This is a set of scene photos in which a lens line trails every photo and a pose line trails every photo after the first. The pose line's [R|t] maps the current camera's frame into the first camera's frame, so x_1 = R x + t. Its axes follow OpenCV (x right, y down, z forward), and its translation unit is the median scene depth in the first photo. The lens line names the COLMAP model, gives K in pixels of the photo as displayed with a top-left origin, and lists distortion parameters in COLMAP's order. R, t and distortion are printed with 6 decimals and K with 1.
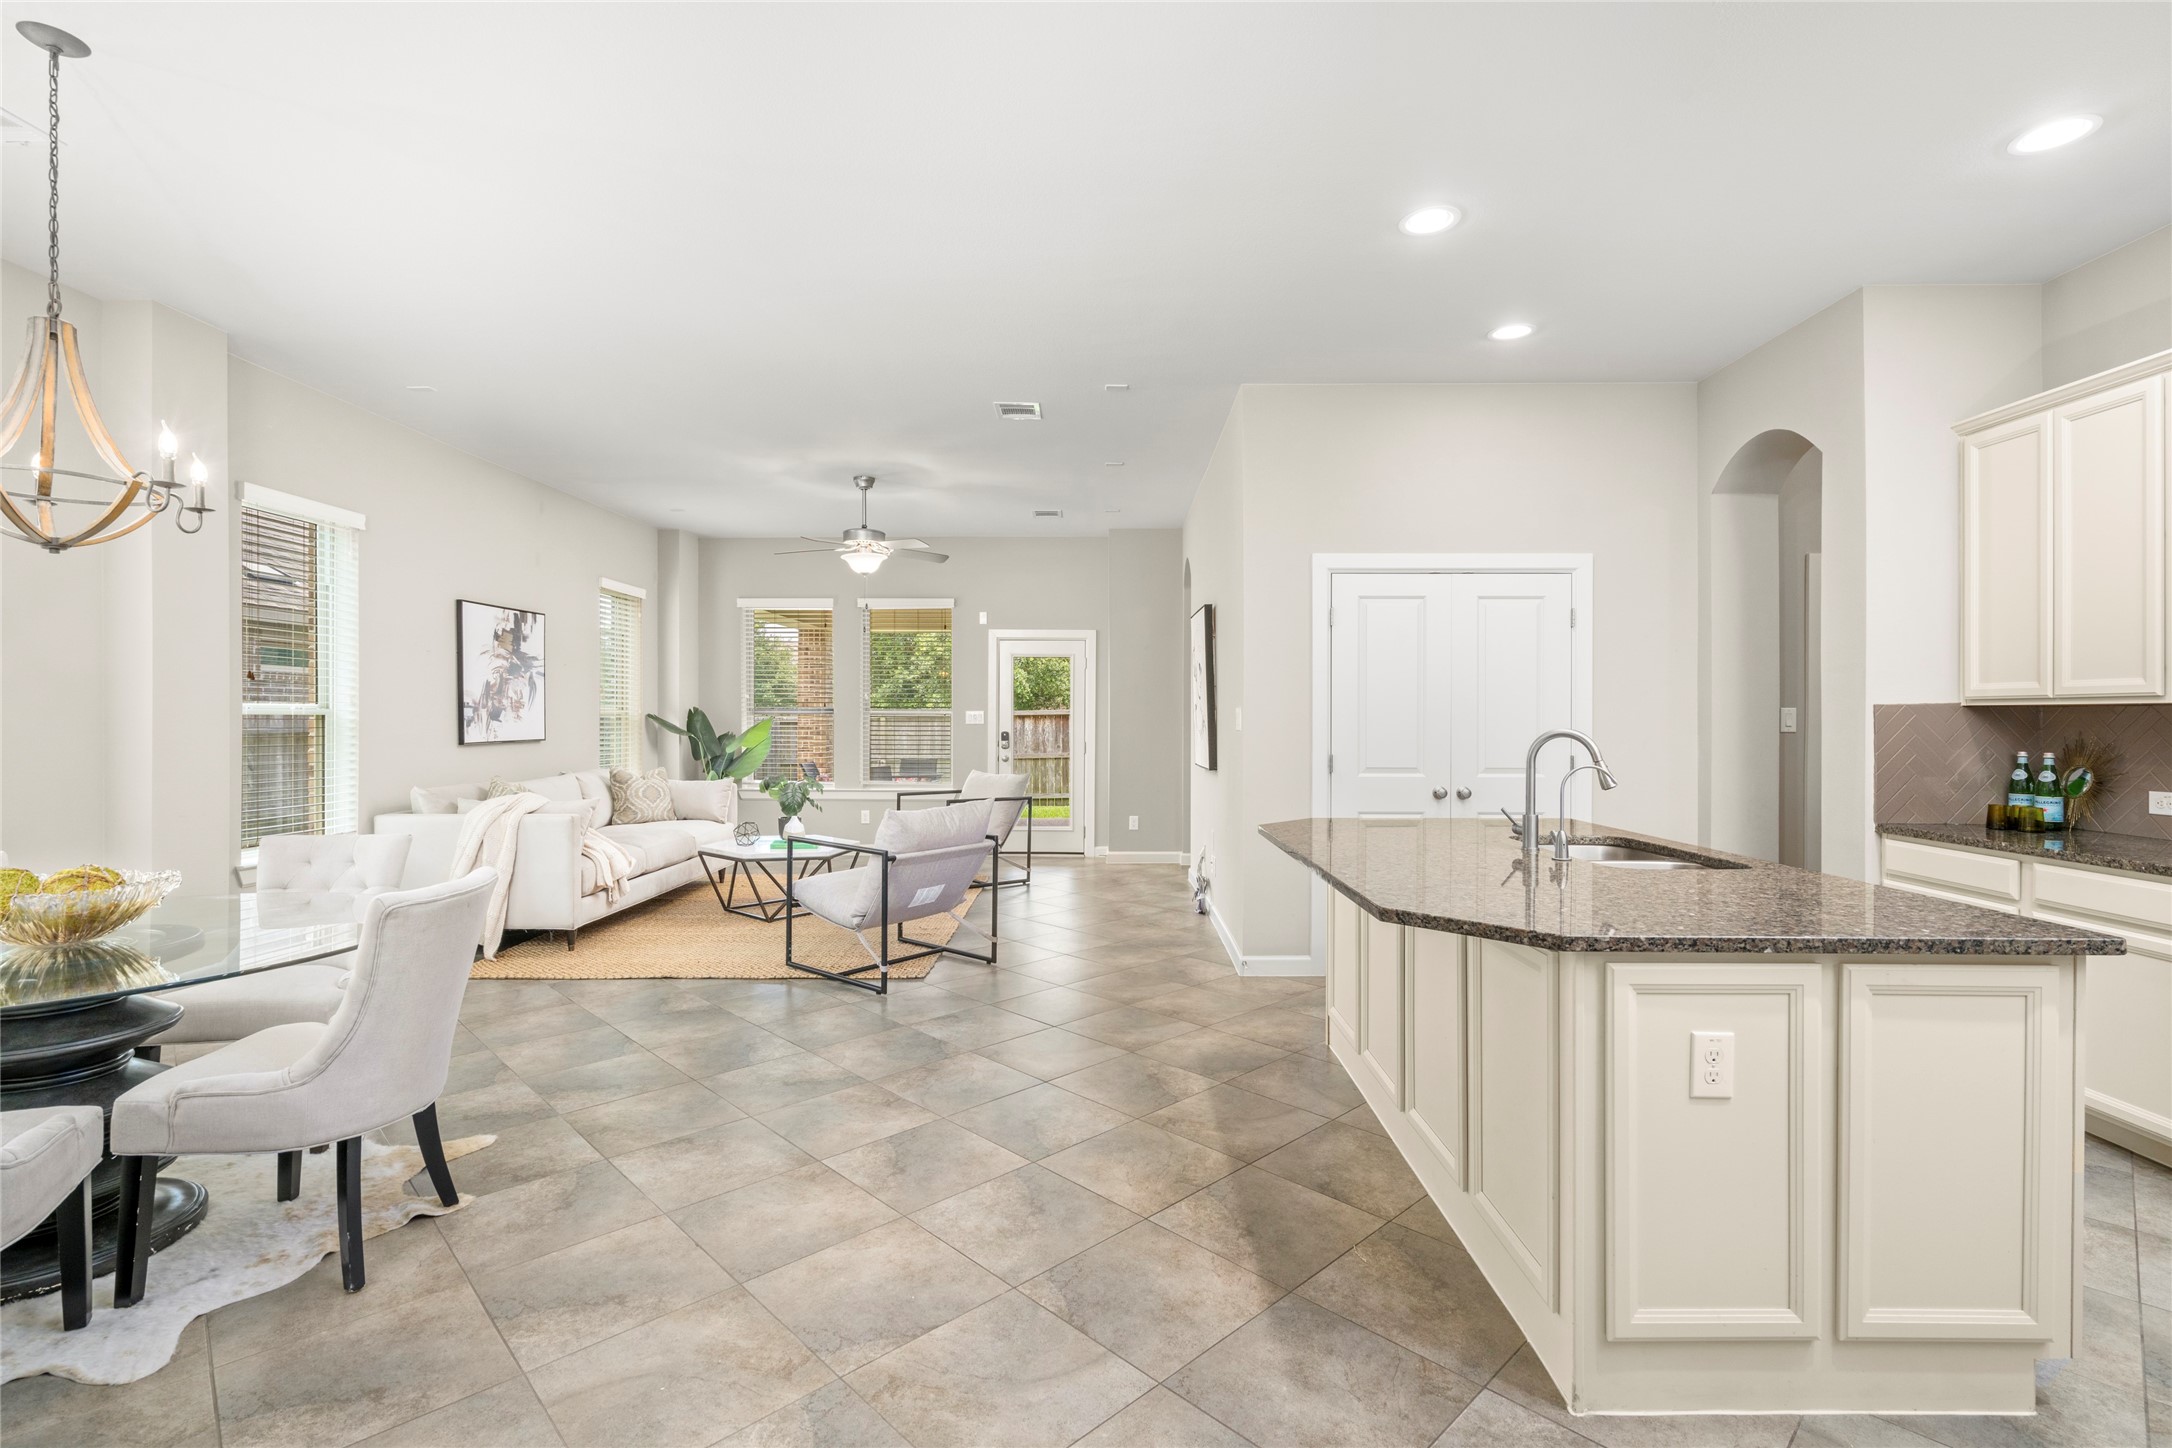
lens RADIAL K [[996.9, 0, 1082.9], [0, 996.9, 705.6], [0, 0, 1]] dist [-0.001435, 0.000433]
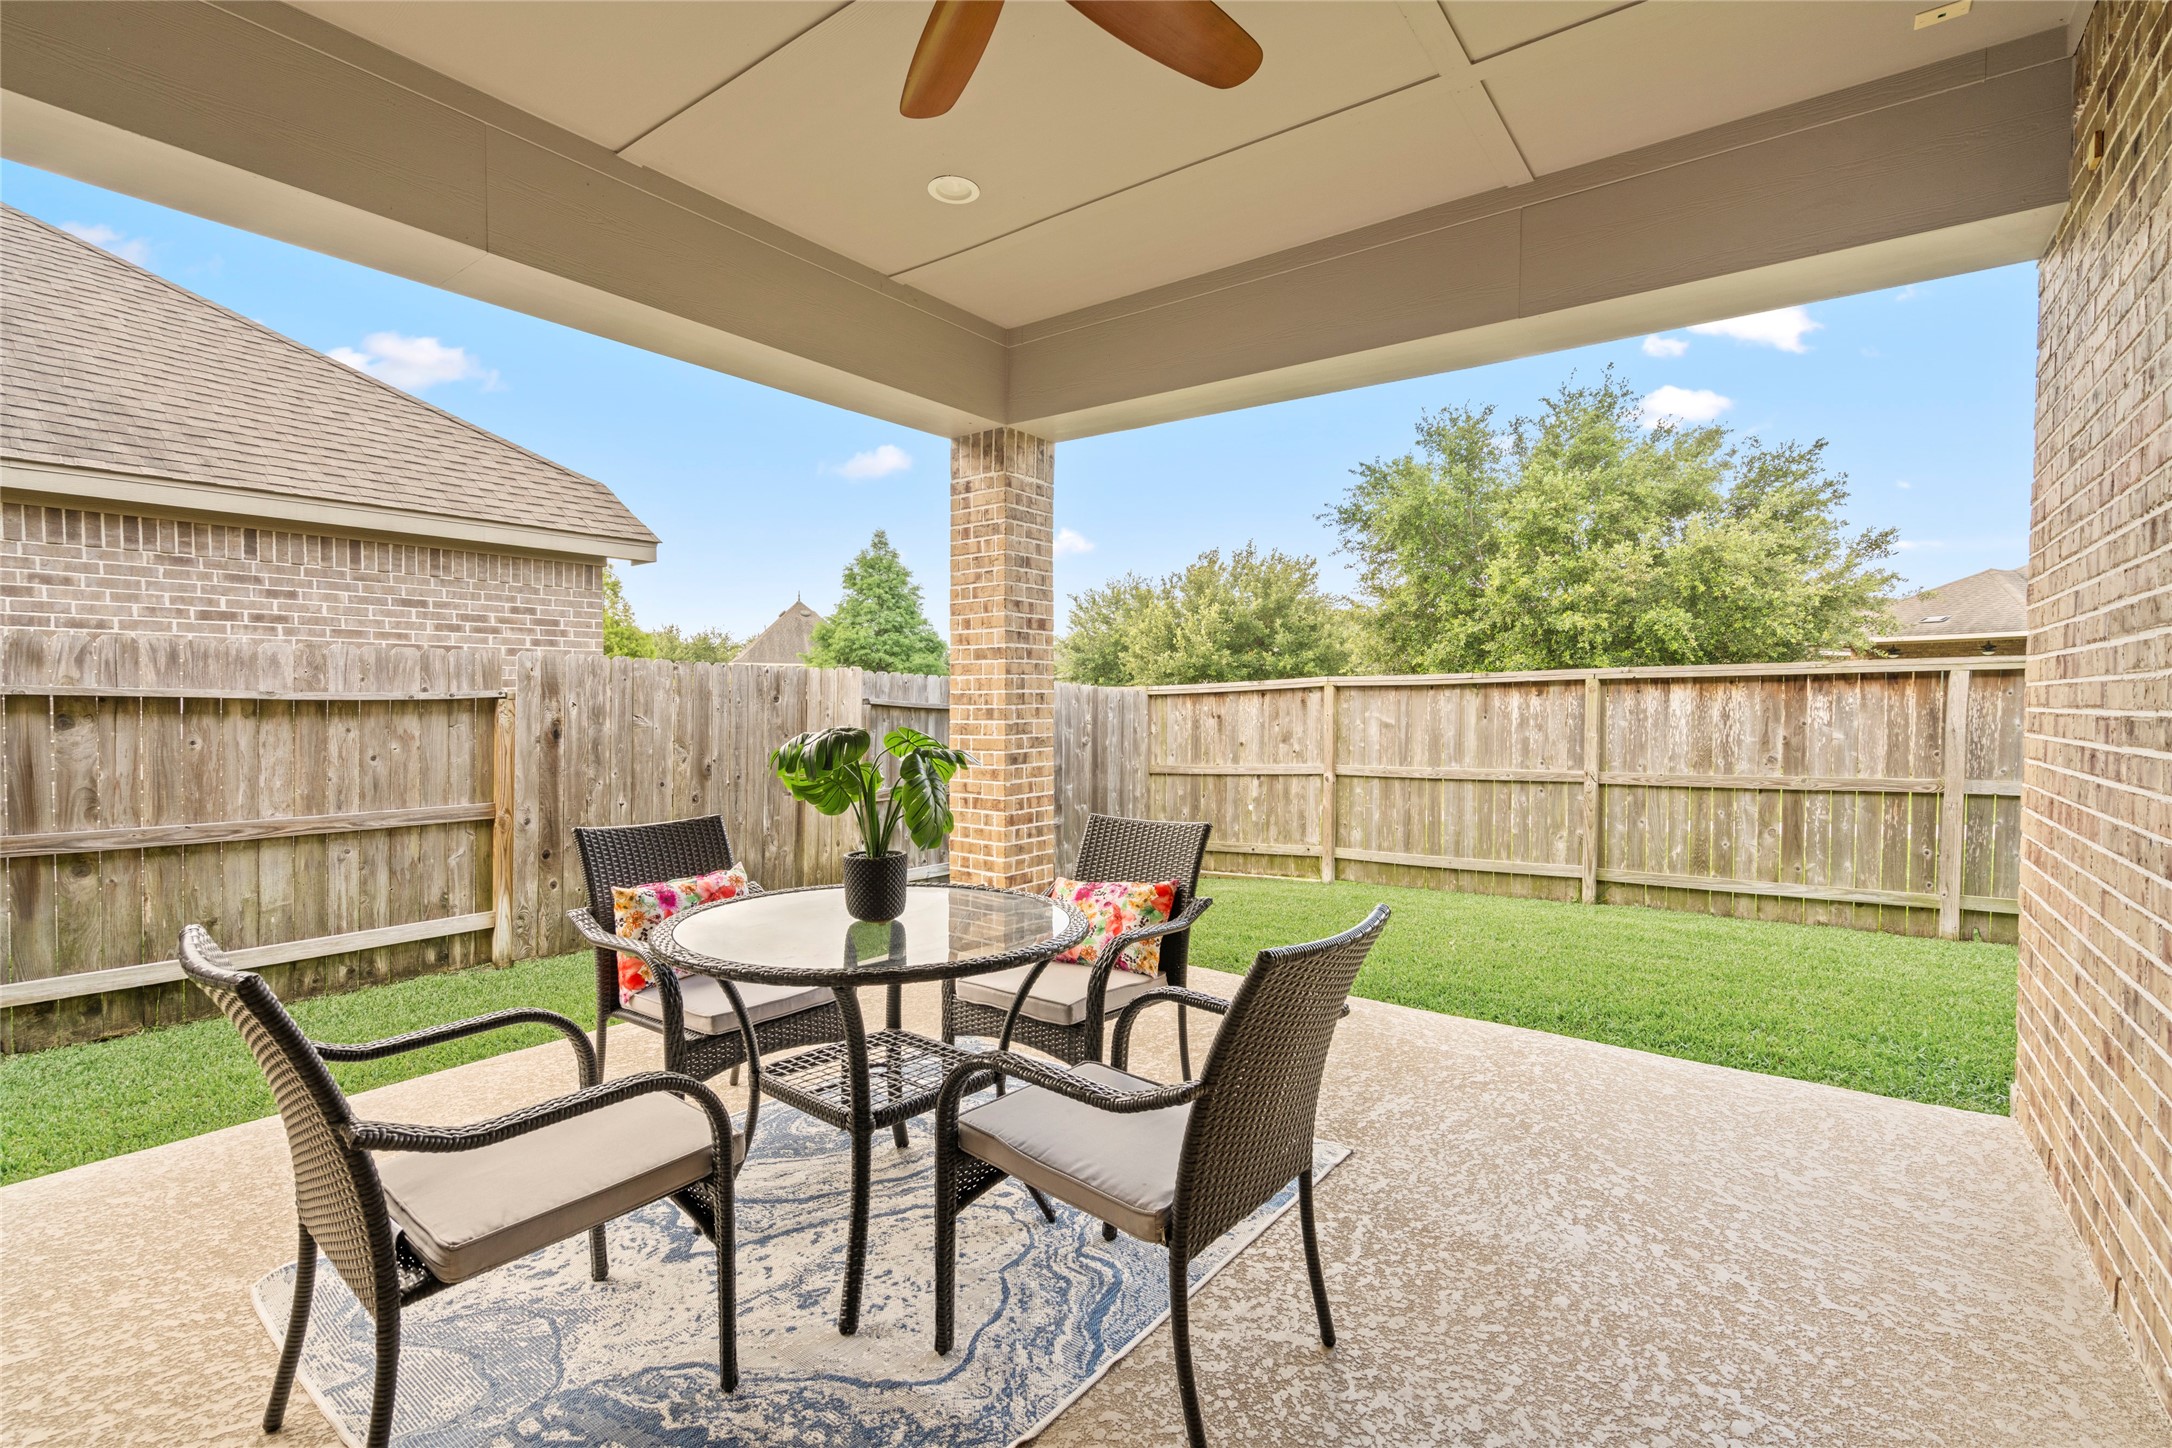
lens RADIAL K [[996.9, 0, 1075.6], [0, 996.9, 717.8], [0, 0, 1]] dist [-0.001435, 0.000433]
pose [[0.814561, 0.012475, -0.579944, -0.055907], [0.004103, 0.999620, 0.027265, 0.037729], [0.580064, -0.024588, 0.814200, 1.452875]]
